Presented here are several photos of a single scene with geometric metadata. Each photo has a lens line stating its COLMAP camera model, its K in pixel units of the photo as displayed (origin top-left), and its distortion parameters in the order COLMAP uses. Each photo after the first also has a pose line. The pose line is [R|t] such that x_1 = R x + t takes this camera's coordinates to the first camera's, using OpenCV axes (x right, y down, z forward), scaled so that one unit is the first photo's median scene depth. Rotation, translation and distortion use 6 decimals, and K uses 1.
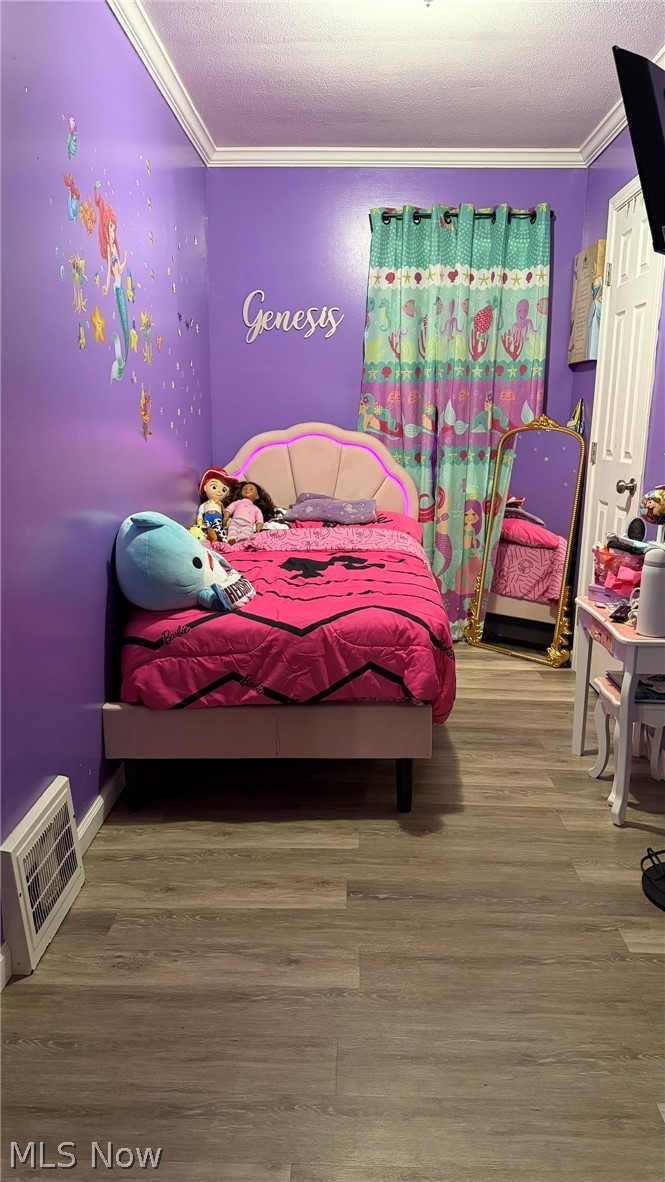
lens RADIAL K [[828.7, 0, 333.1], [0, 828.7, 591.3], [0, 0, 1]] dist [-0.001791, -0.000429]
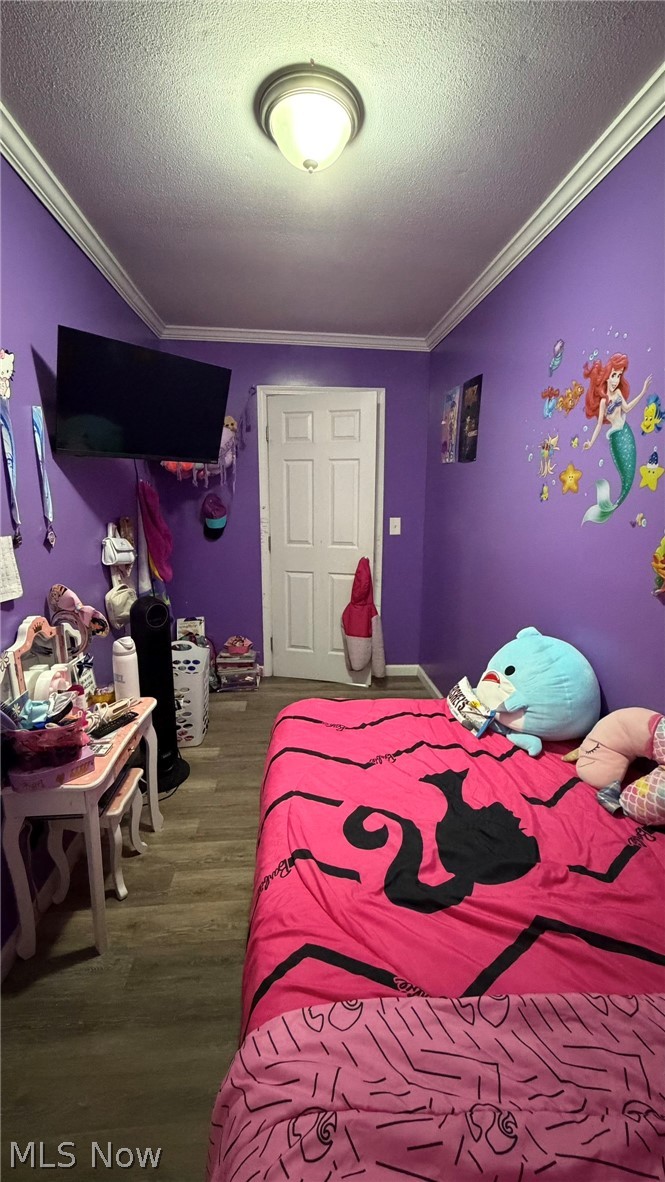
lens RADIAL K [[469.8, 0, 334.2], [0, 469.8, 593.9], [0, 0, 1]] dist [0.002171, -0.000123]
pose [[-0.992491, 0.010754, -0.121844, 0.144481], [-0.038574, 0.917781, 0.395210, -0.397407], [0.116076, 0.396942, -0.910474, 1.549447]]
